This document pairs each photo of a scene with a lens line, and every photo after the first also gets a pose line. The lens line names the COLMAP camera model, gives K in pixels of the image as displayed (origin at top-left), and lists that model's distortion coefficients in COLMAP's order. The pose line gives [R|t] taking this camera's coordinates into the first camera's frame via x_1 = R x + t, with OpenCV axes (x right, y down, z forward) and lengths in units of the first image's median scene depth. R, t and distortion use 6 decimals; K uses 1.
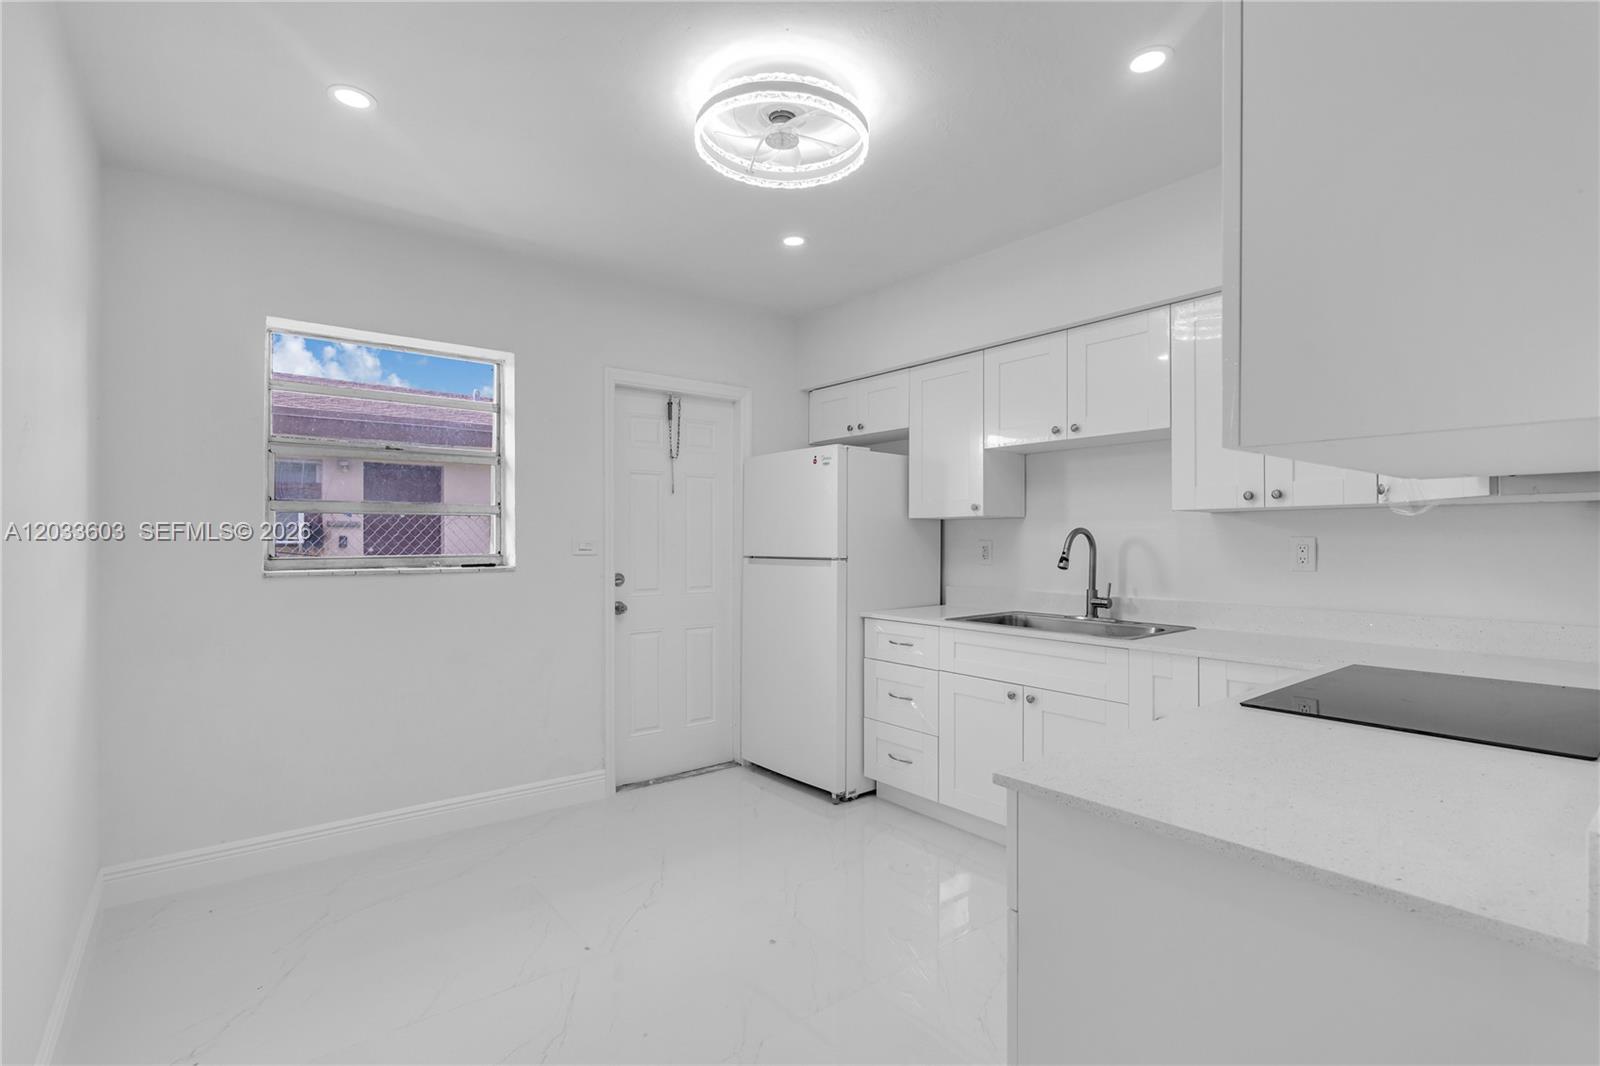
lens RADIAL K [[728.4, 0, 814.6], [0, 728.4, 530.9], [0, 0, 1]] dist [-0.015198, -0.001495]
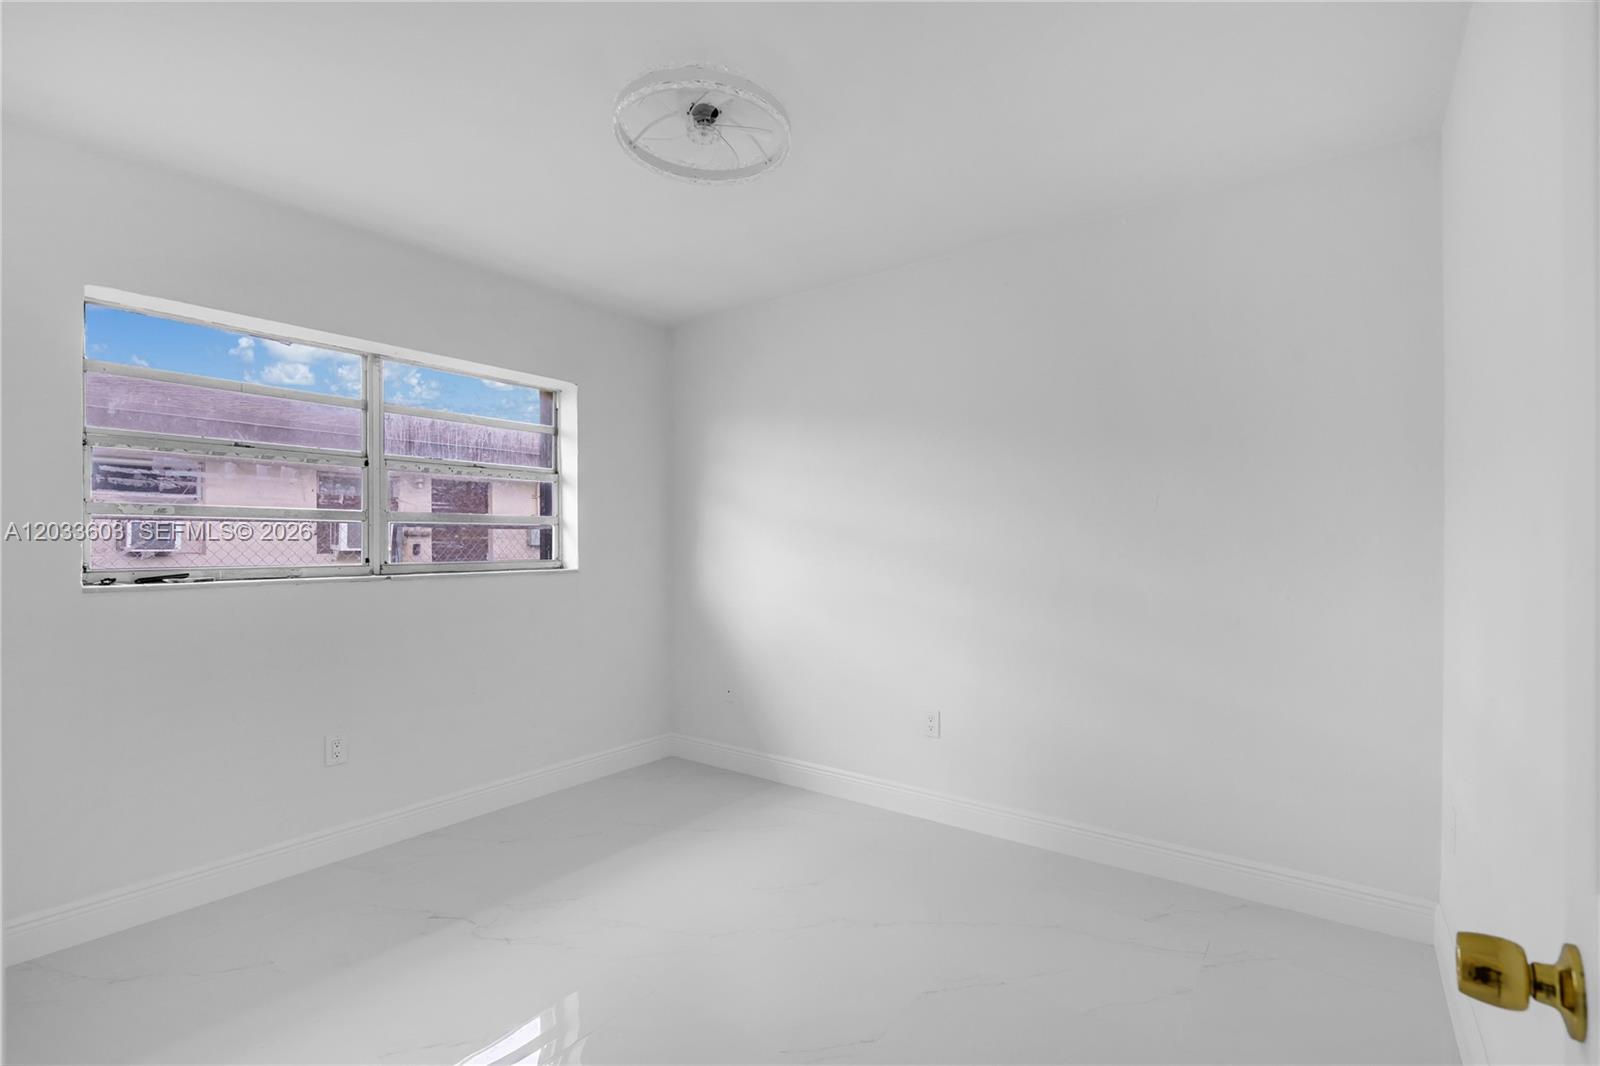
lens RADIAL K [[880.1, 0, 798.2], [0, 880.1, 543.0], [0, 0, 1]] dist [-0.004458, -0.000829]
pose [[0.934472, -0.005689, 0.355992, -0.556801], [0.001548, 0.999928, 0.011916, -0.009338], [-0.356034, -0.010584, 0.934413, -0.419396]]
